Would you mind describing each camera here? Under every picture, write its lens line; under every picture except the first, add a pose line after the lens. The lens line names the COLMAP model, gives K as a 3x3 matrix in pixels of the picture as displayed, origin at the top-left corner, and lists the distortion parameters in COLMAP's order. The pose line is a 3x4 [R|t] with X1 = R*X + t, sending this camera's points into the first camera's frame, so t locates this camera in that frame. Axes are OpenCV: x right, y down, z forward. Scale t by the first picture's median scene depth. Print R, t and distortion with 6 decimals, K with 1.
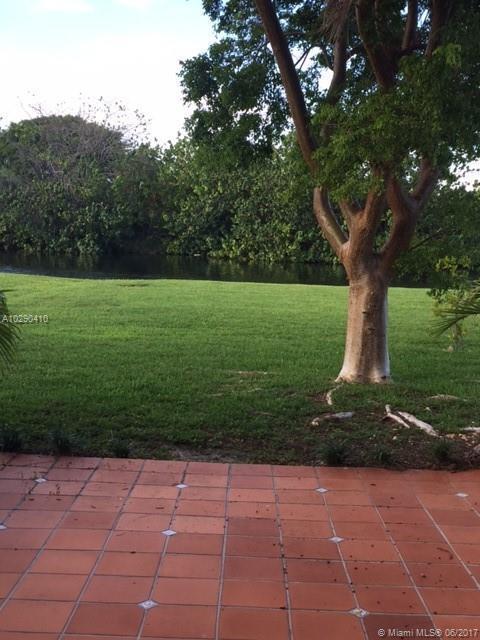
lens RADIAL K [[843.2, 0, 240.0], [0, 843.2, 320.0], [0, 0, 1]] dist [0.075920, 0.019562]
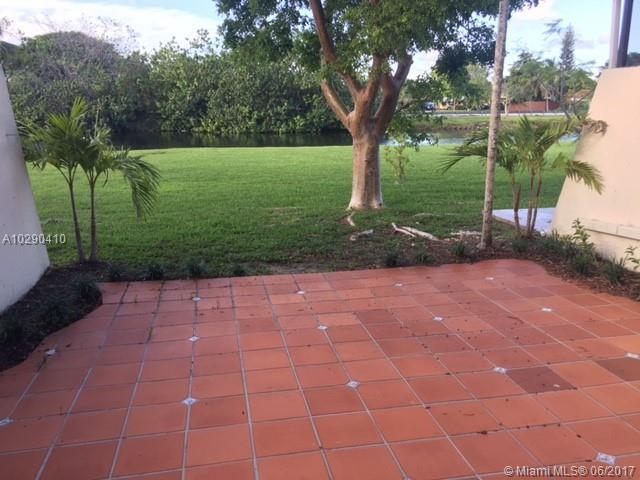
lens RADIAL K [[548.5, 0, 320.0], [0, 548.5, 240.0], [0, 0, 1]] dist [0.090790, -0.117966]
pose [[0.977768, -0.085100, 0.191644, -0.119374], [0.060846, 0.989767, 0.129071, -0.001131], [-0.200666, -0.114541, 0.972941, 0.077752]]
